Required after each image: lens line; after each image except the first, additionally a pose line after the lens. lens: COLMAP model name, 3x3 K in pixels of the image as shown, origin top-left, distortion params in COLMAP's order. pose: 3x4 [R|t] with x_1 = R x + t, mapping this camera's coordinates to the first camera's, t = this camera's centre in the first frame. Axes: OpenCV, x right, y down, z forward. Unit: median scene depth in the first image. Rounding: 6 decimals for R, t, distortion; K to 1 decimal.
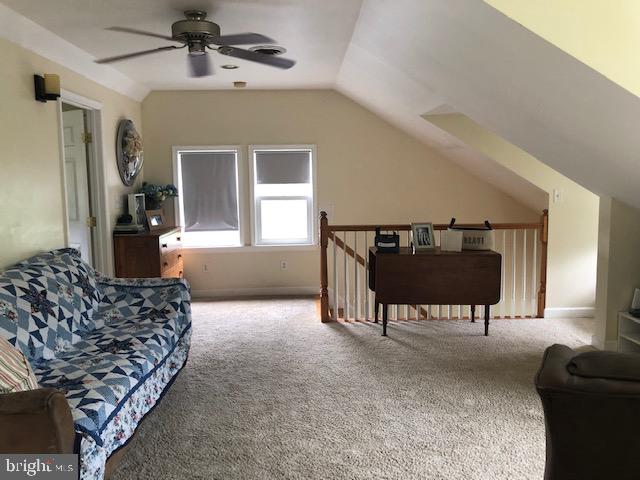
lens RADIAL K [[527.8, 0, 318.9], [0, 527.8, 228.2], [0, 0, 1]] dist [0.075905, -0.127530]
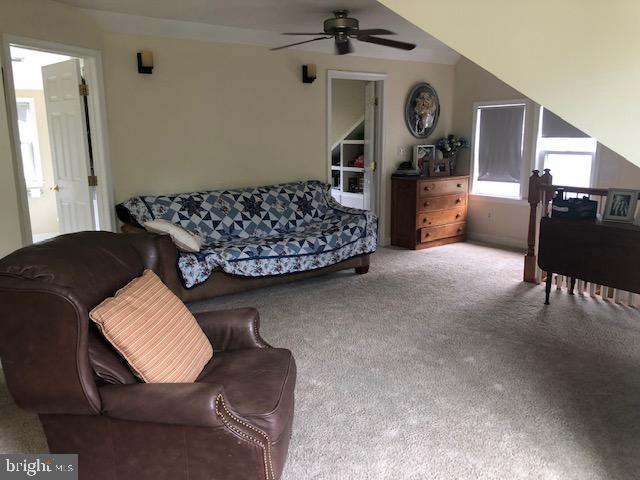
lens RADIAL K [[524.7, 0, 318.6], [0, 524.7, 234.9], [0, 0, 1]] dist [0.061631, -0.072902]
pose [[0.553152, 0.167699, -0.816027, 0.649599], [-0.076033, 0.985604, 0.151009, -0.030260], [0.829603, -0.021486, 0.557940, 0.137547]]
